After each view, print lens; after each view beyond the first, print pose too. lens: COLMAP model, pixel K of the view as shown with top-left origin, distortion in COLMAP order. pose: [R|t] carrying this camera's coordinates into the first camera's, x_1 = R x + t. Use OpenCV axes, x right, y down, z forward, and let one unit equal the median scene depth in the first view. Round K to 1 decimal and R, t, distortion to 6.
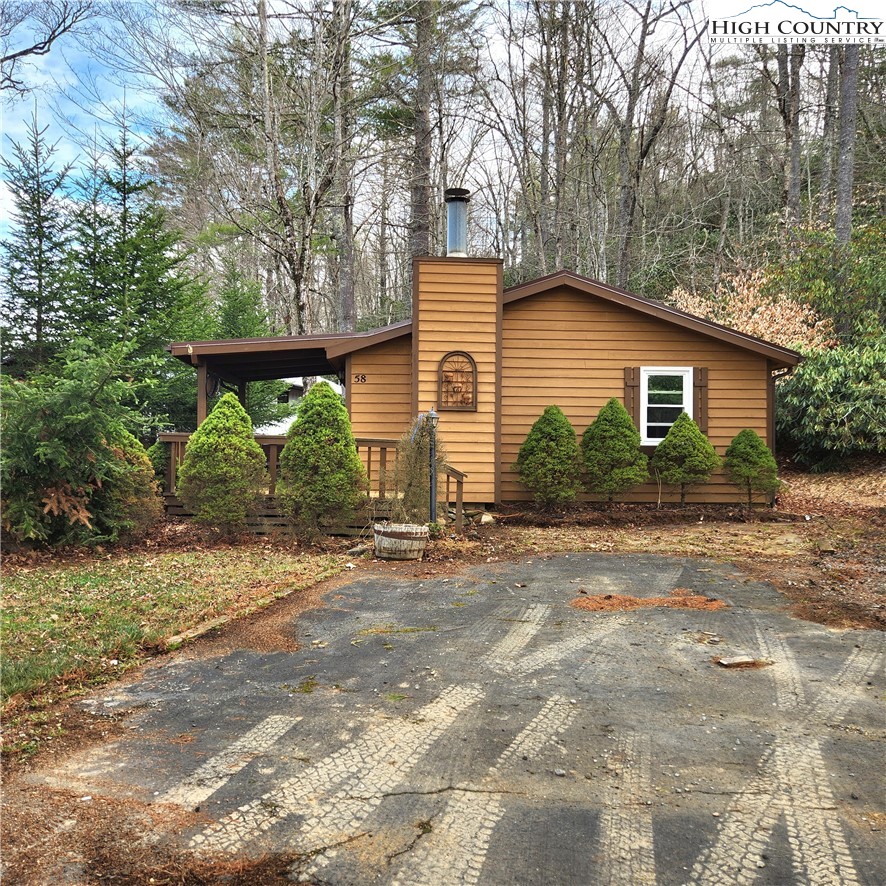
lens RADIAL K [[783.7, 0, 444.9], [0, 783.7, 440.2], [0, 0, 1]] dist [0.081651, -0.066852]
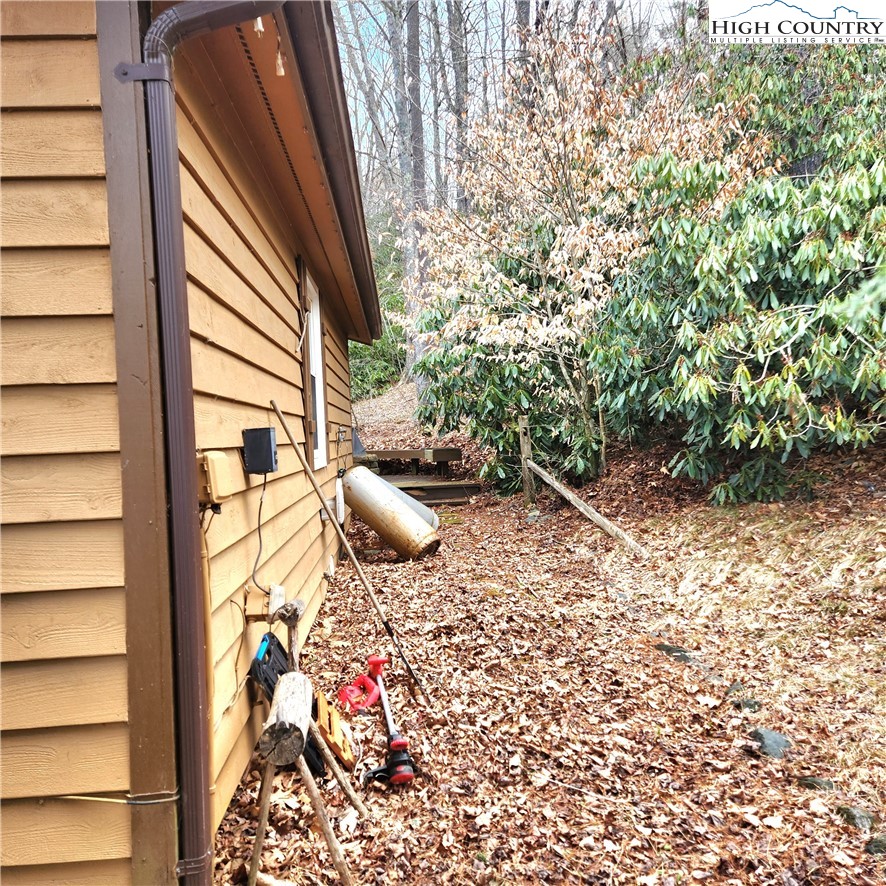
lens RADIAL K [[783.7, 0, 444.9], [0, 783.7, 440.2], [0, 0, 1]] dist [0.081651, -0.066852]
pose [[0.998956, -0.045495, -0.004080, 0.355292], [0.045590, 0.998582, 0.027496, -0.006160], [0.002824, -0.027653, 0.999614, 0.660471]]
